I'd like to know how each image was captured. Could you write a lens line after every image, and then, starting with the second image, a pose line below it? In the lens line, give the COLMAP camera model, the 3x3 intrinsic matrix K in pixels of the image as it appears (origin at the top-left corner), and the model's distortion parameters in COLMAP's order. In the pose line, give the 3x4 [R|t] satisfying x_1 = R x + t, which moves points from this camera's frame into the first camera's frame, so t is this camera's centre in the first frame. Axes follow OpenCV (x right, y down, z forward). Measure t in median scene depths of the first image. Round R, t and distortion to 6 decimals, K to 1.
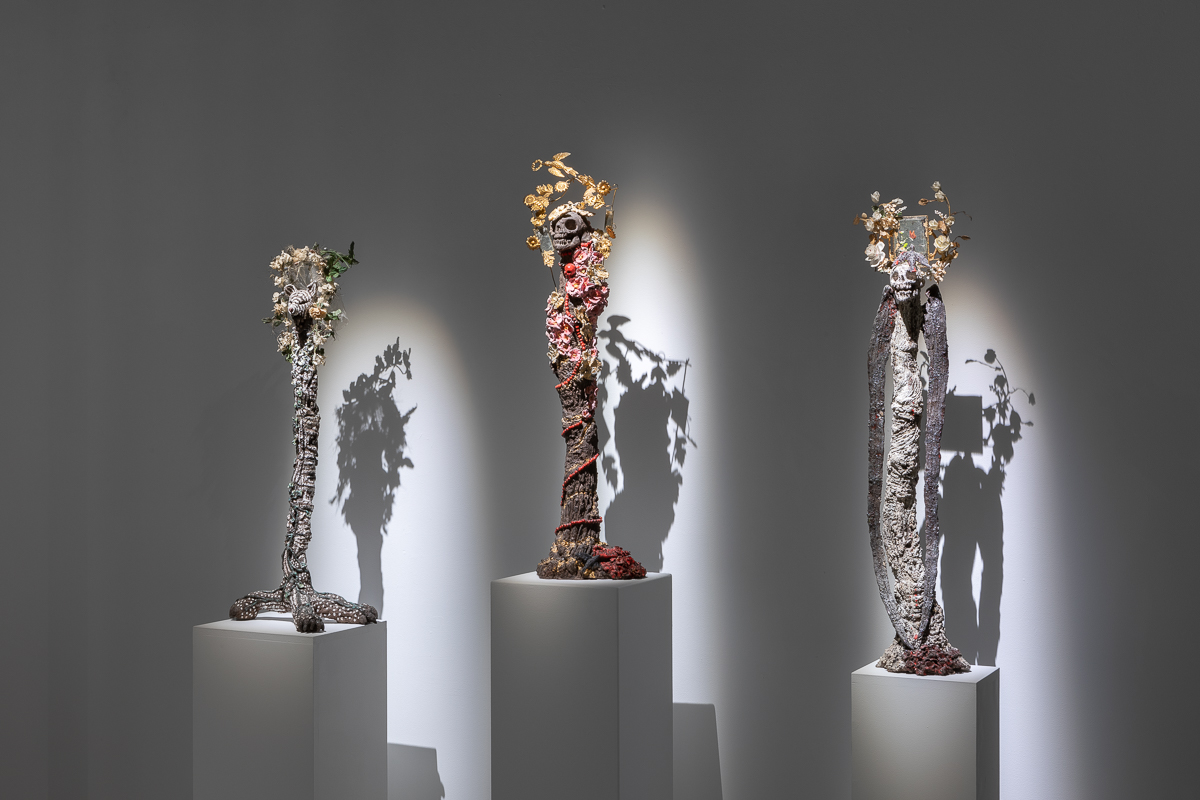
lens RADIAL K [[1659.2, 0, 598.9], [0, 1659.2, 398.0], [0, 0, 1]] dist [-0.023484, 0.000000]
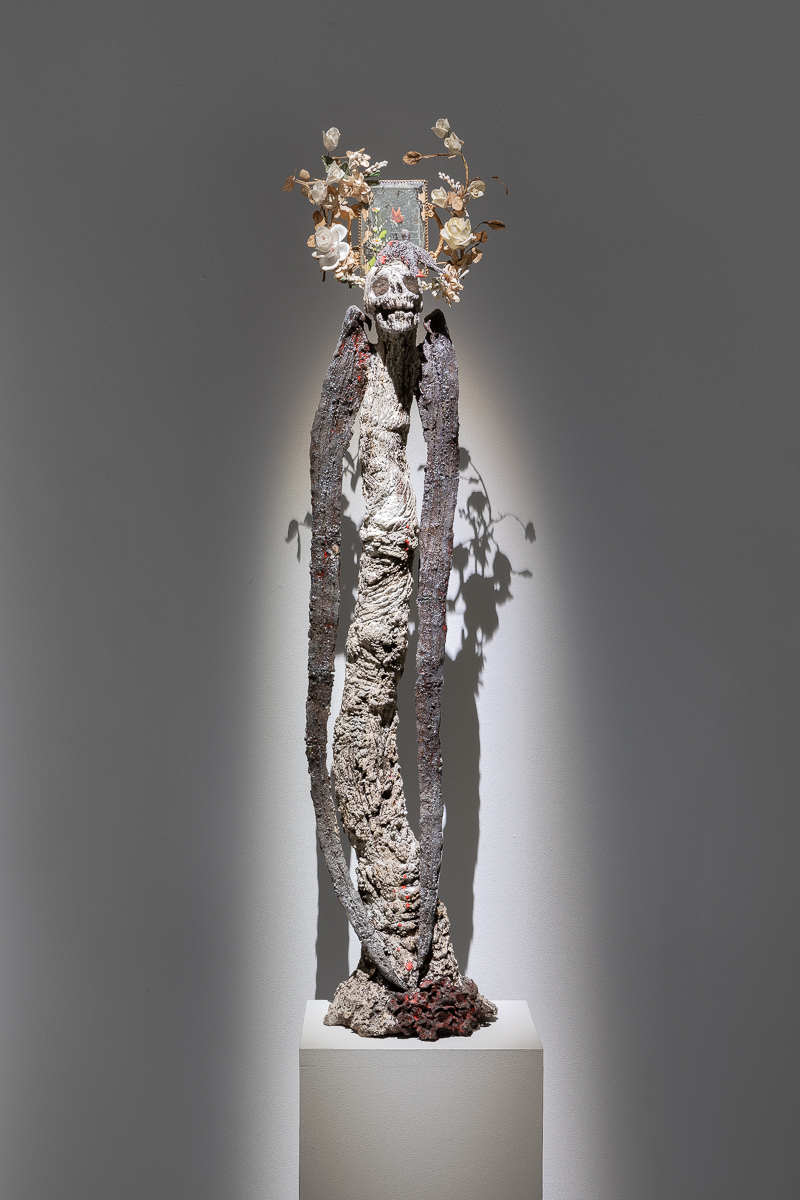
lens RADIAL K [[1659.2, 0, 397.8], [0, 1659.2, 599.5], [0, 0, 1]] dist [-0.023484, 0.000000]
pose [[0.892318, -0.000982, 0.451407, -0.053073], [-0.002094, 0.999978, 0.006315, 0.022640], [-0.451403, -0.006580, 0.892296, 0.524150]]
